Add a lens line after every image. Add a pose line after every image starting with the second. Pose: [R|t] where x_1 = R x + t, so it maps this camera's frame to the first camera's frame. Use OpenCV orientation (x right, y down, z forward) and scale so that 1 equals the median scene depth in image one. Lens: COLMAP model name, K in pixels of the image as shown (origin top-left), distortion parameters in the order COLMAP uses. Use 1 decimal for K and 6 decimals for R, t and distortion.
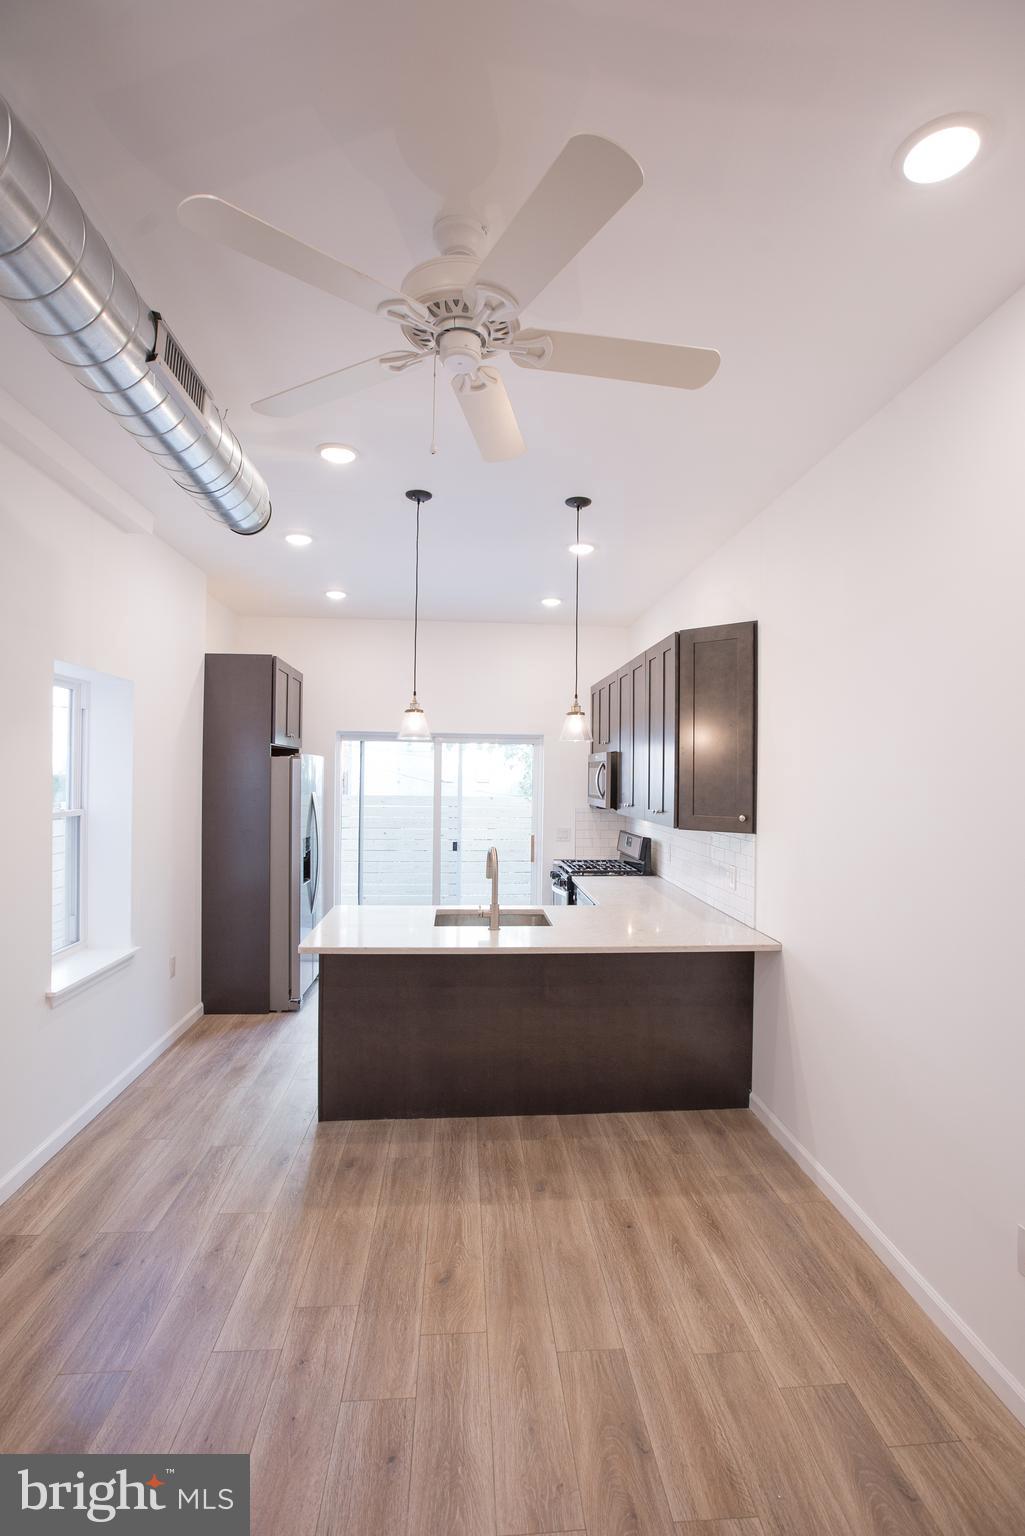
lens RADIAL K [[728.1, 0, 518.7], [0, 728.1, 772.0], [0, 0, 1]] dist [-0.059149, 0.025390]
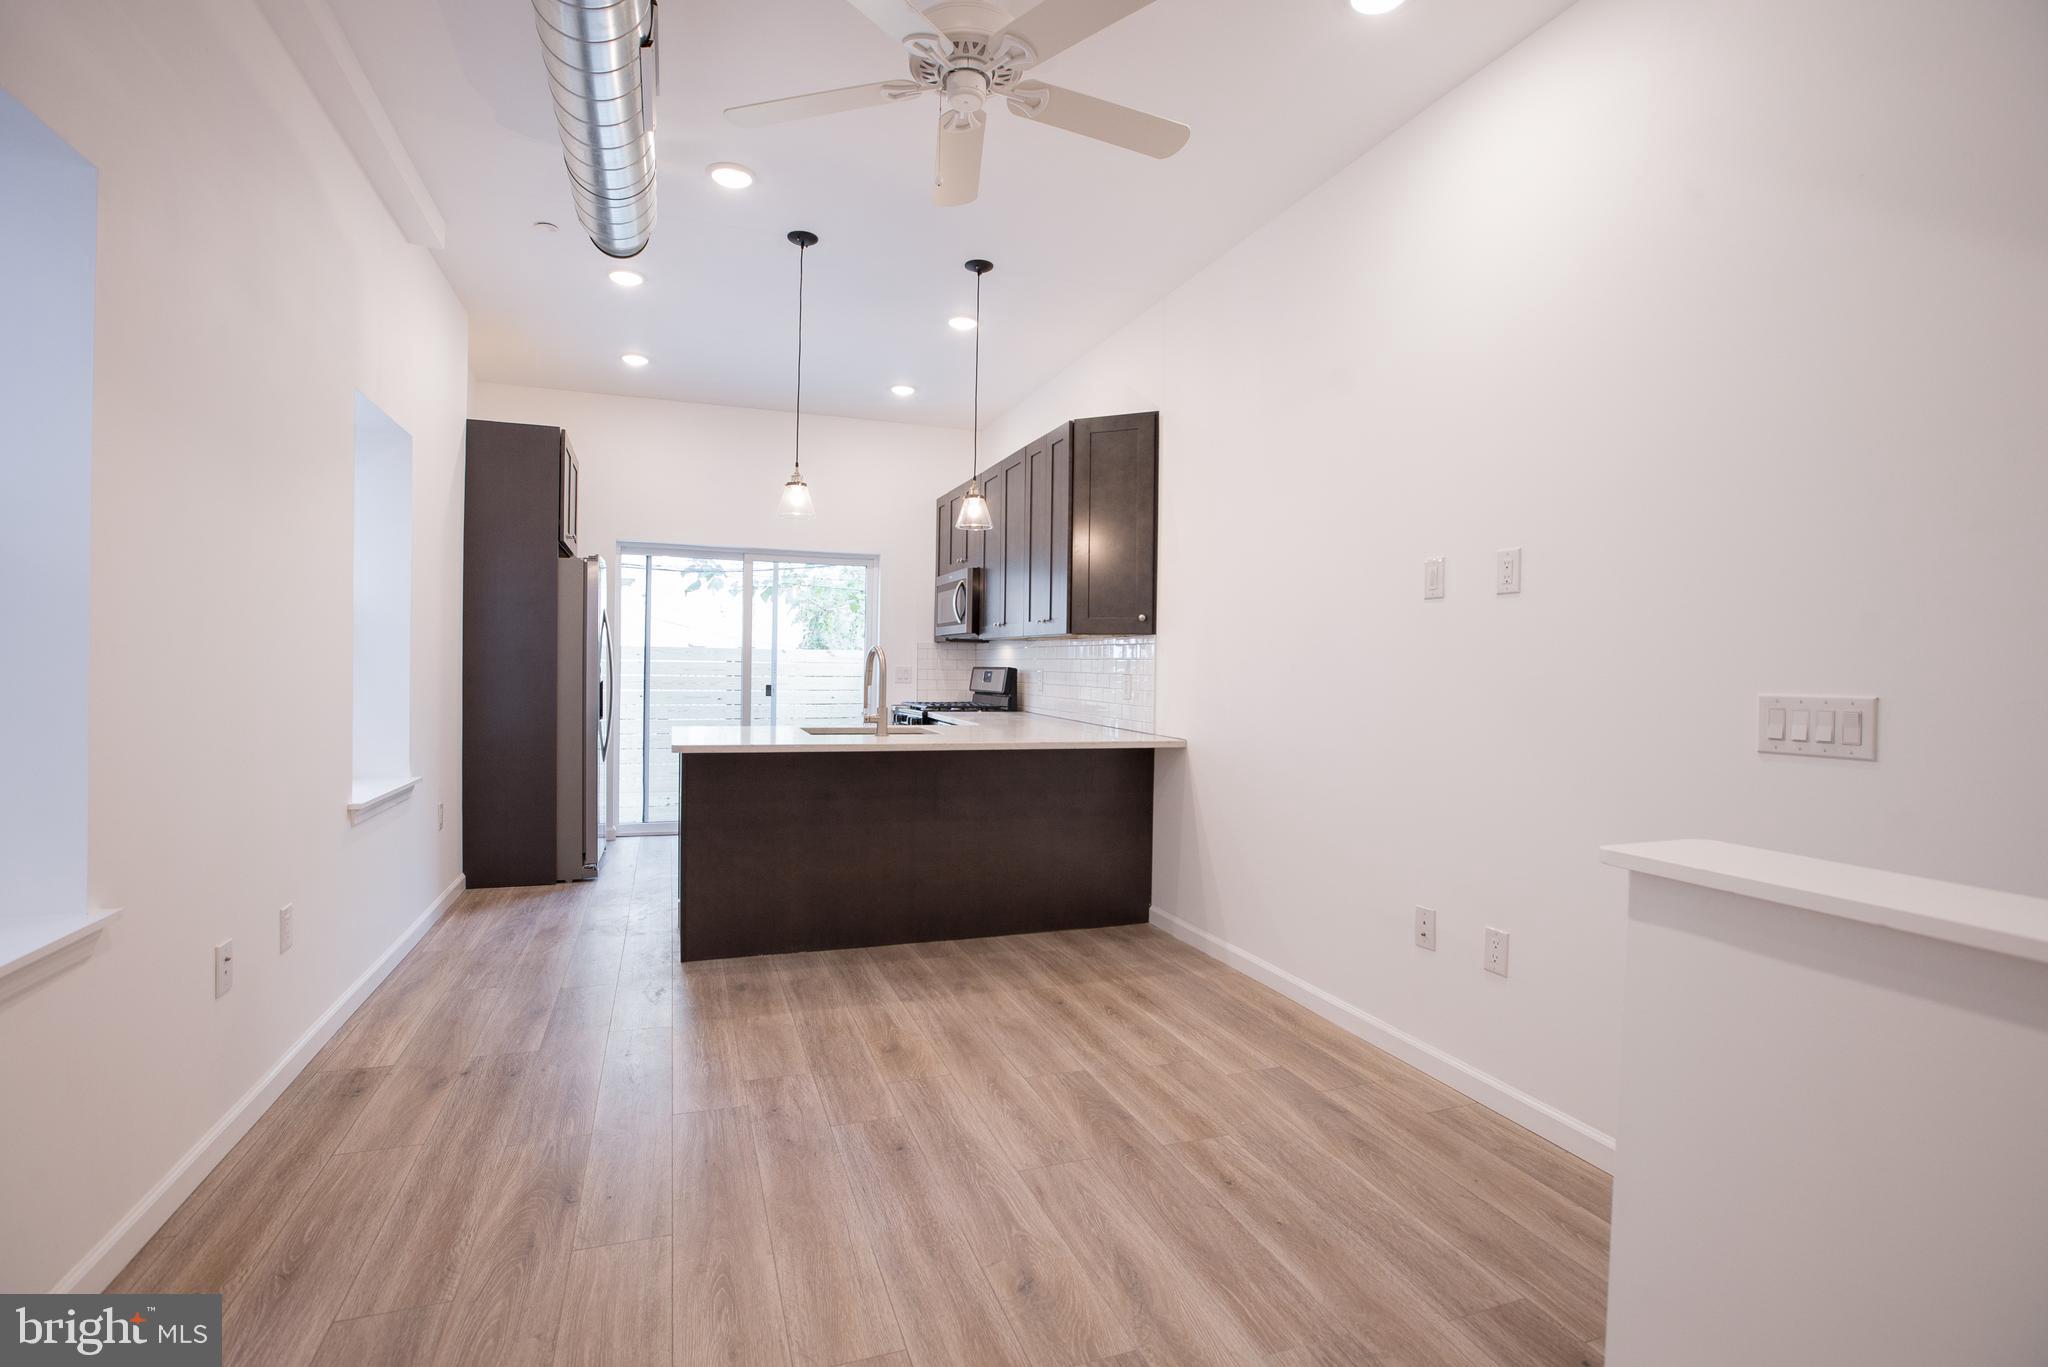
lens RADIAL K [[970.8, 0, 1020.1], [0, 970.8, 679.3], [0, 0, 1]] dist [-0.059149, 0.025390]
pose [[0.964448, 0.000462, 0.264271, -0.187286], [-0.005571, 0.999812, 0.018582, 0.125211], [-0.264213, -0.019394, 0.964269, -0.193404]]
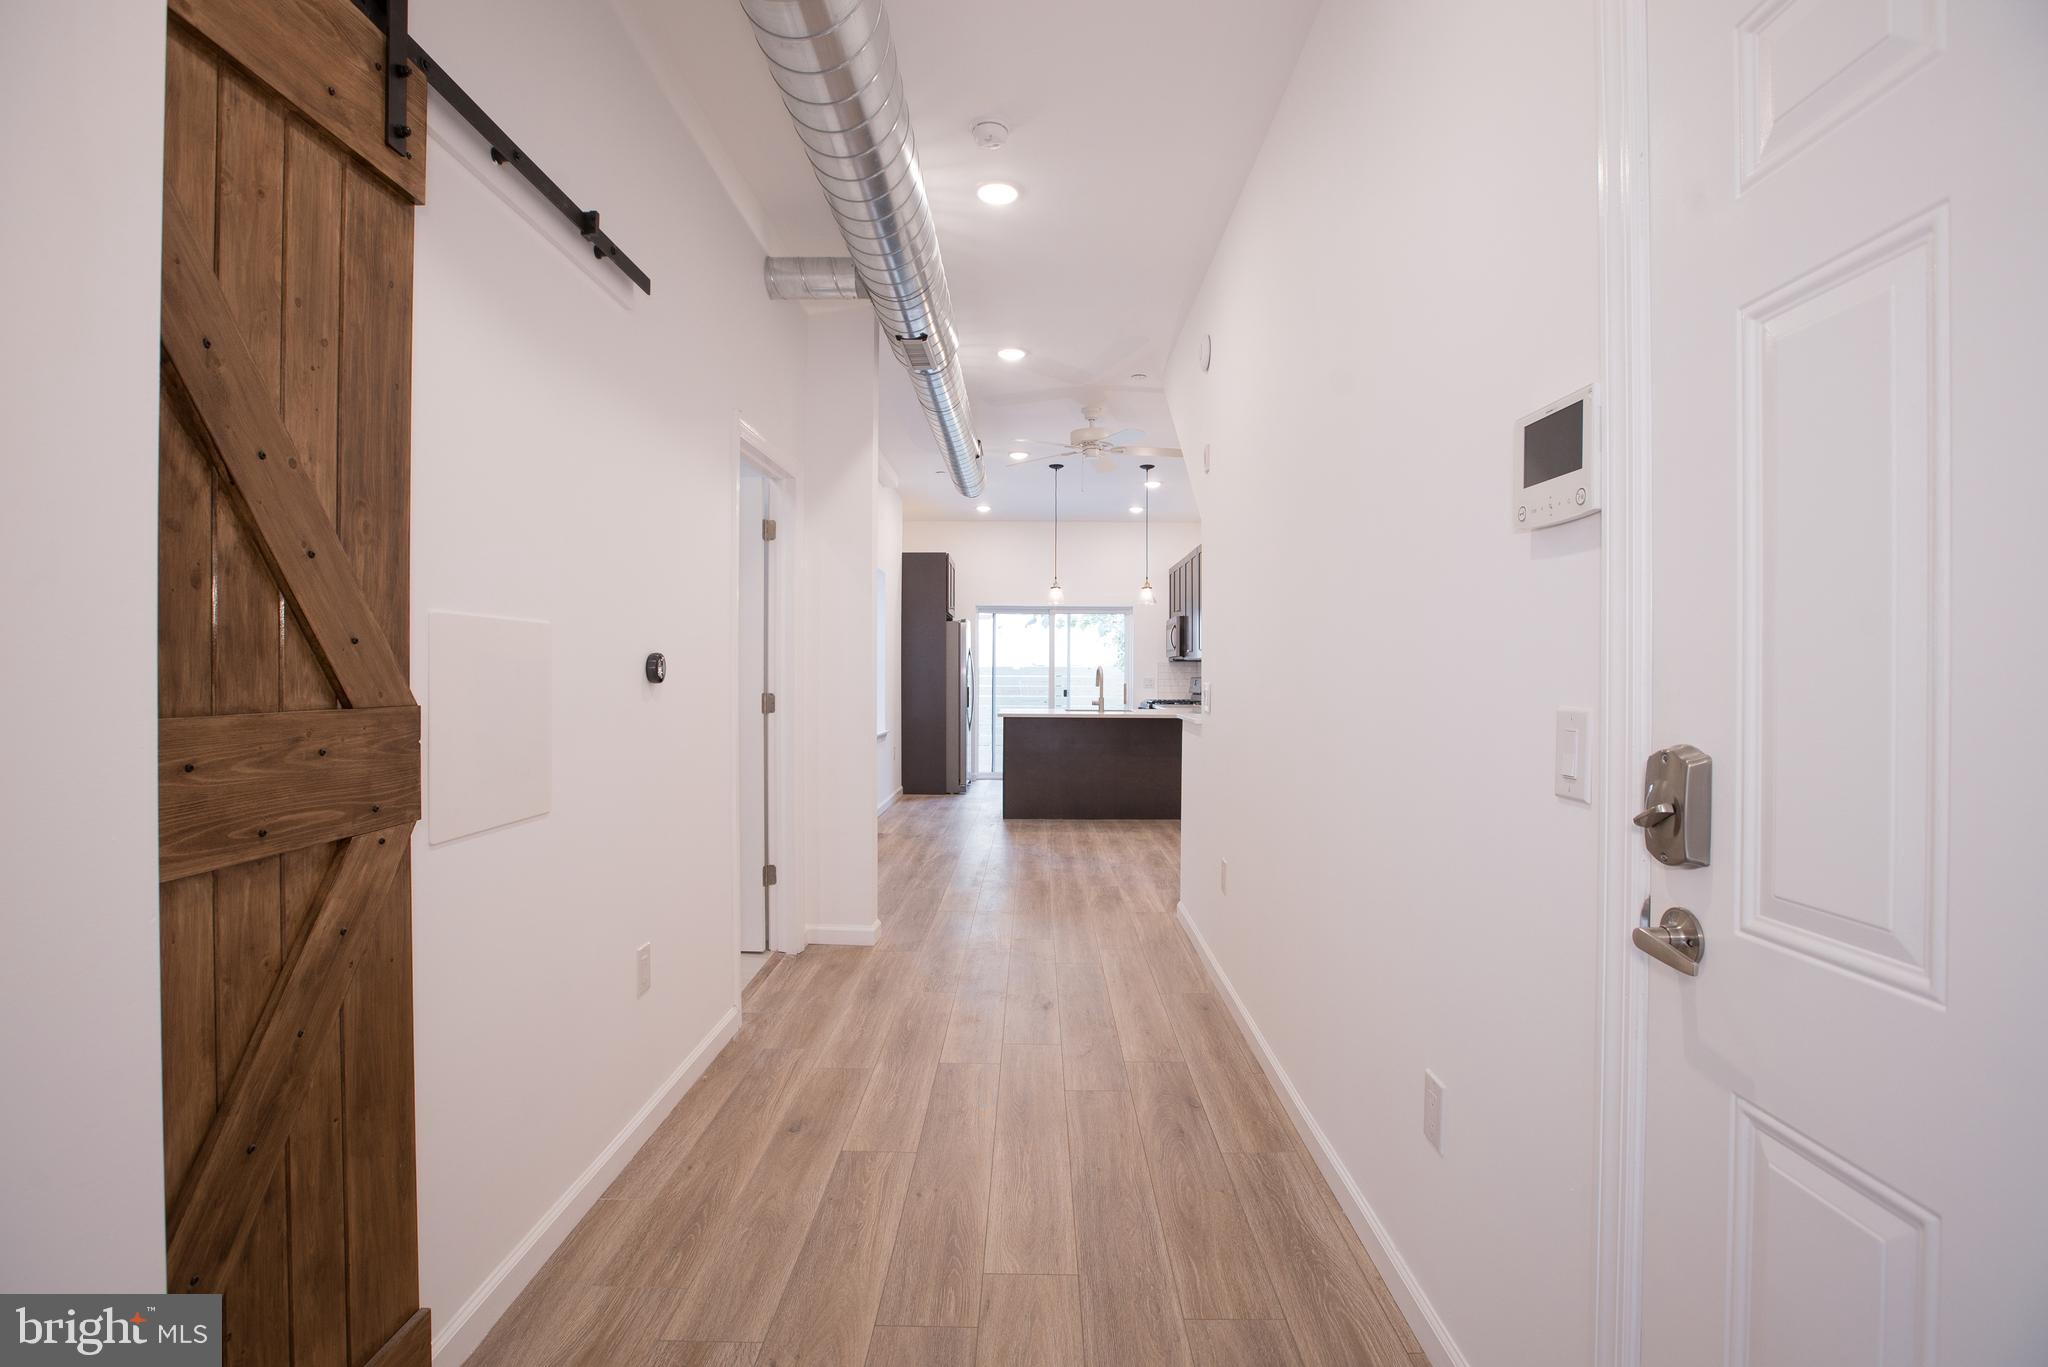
lens RADIAL K [[970.8, 0, 1020.1], [0, 970.8, 679.3], [0, 0, 1]] dist [-0.059149, 0.025390]
pose [[0.995540, -0.008247, -0.093980, -0.007744], [0.008620, 0.999956, 0.003565, 0.128936], [0.093947, -0.004359, 0.995568, -1.353475]]
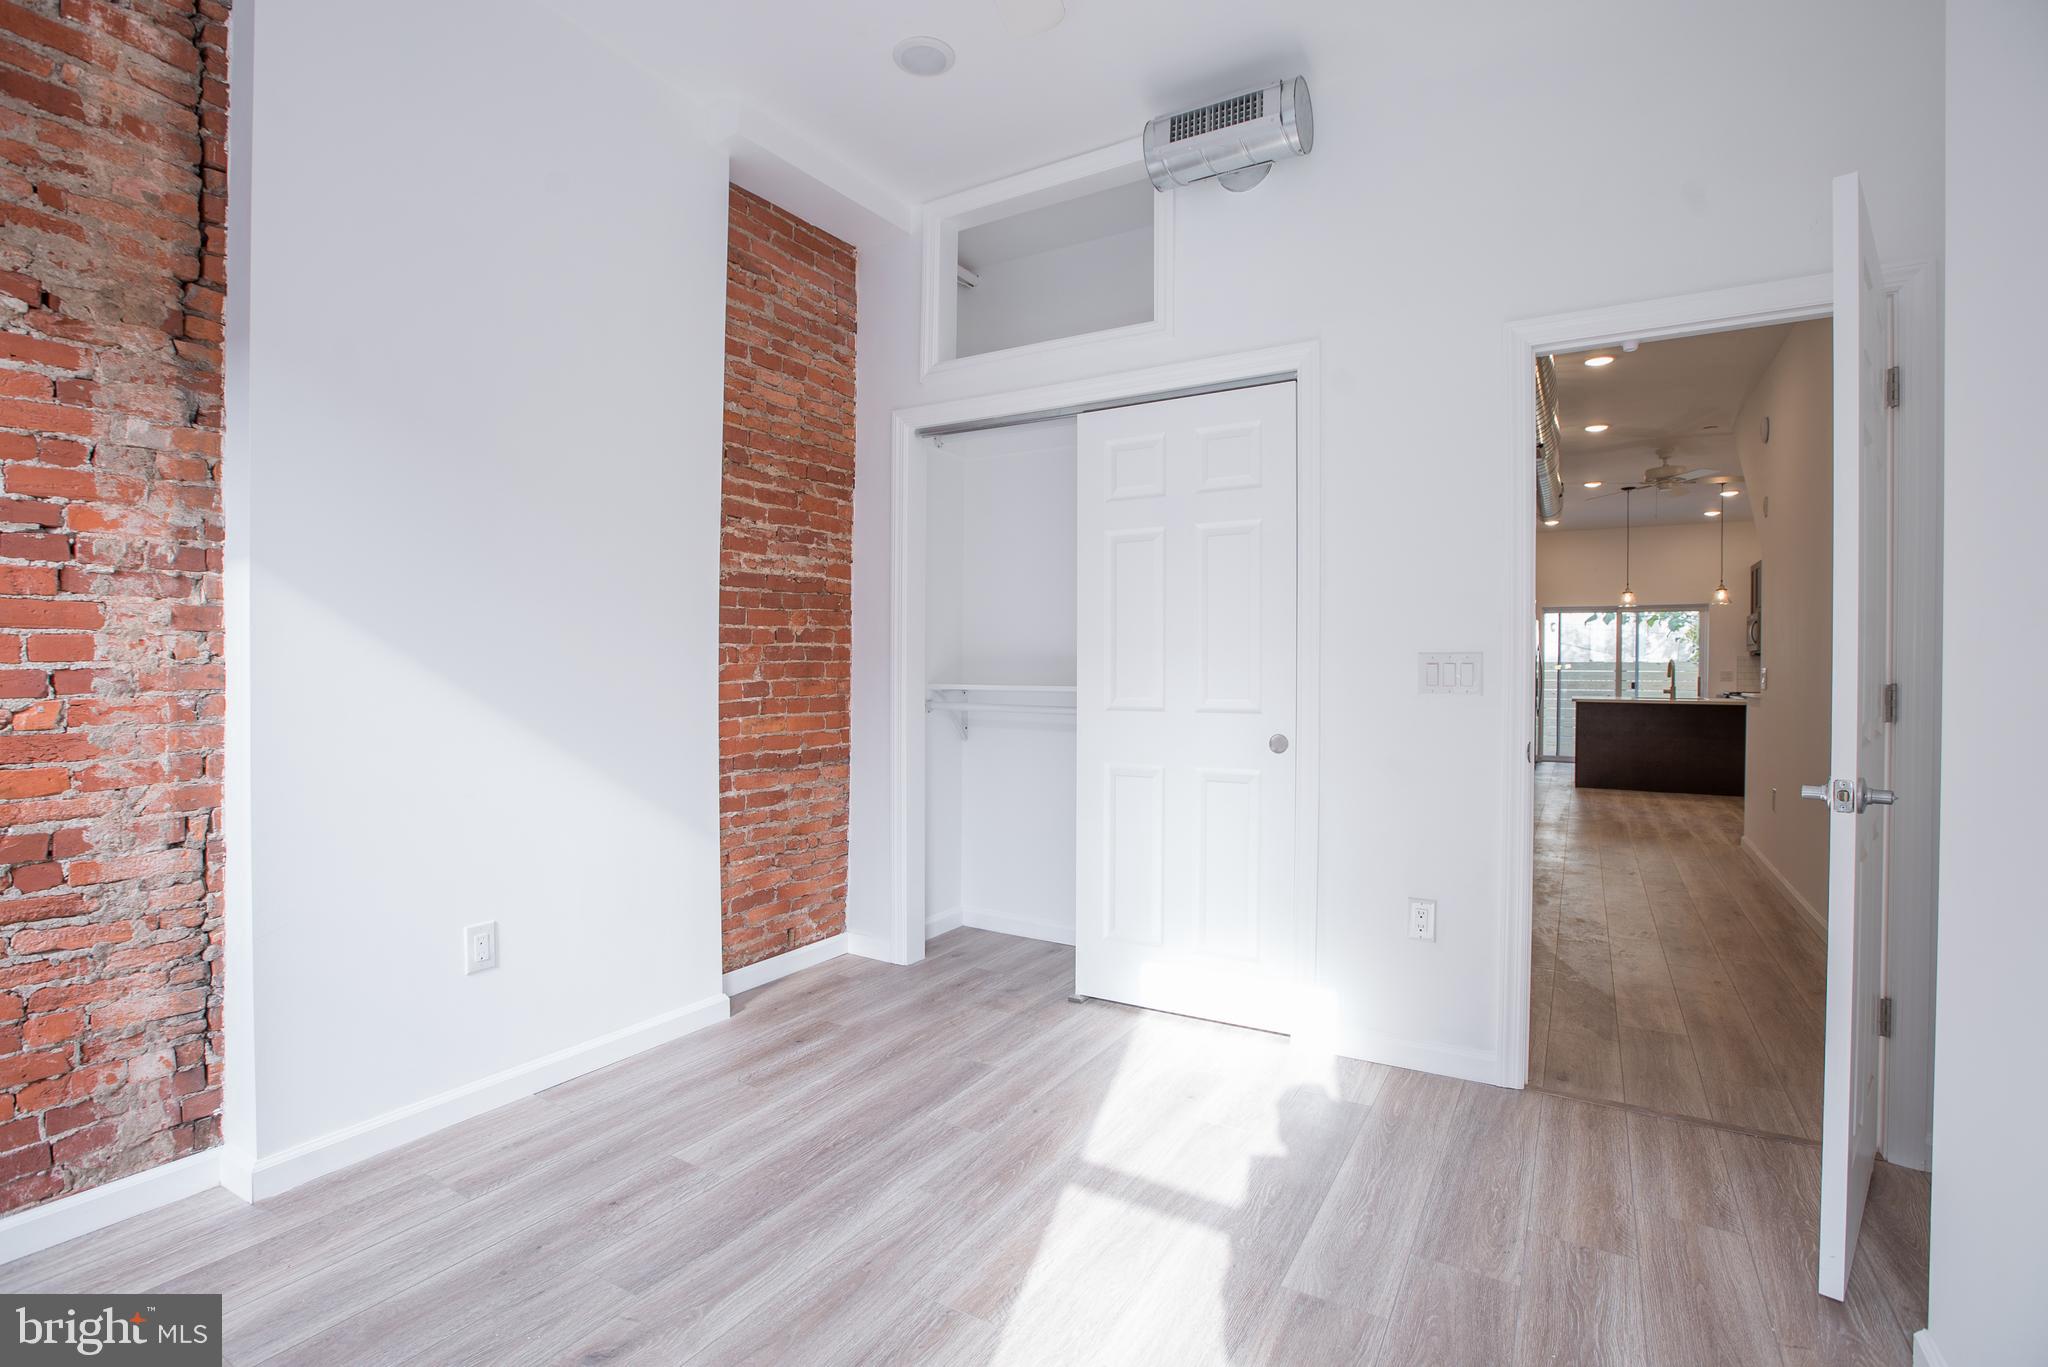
lens RADIAL K [[938.4, 0, 1024.0], [0, 938.4, 683.5], [0, 0, 1]] dist [-0.022672, 0.000394]
pose [[0.814176, -0.002094, -0.580614, -0.004467], [0.005899, 0.999972, 0.004666, 0.151824], [0.580588, -0.007224, 0.814165, -2.144403]]
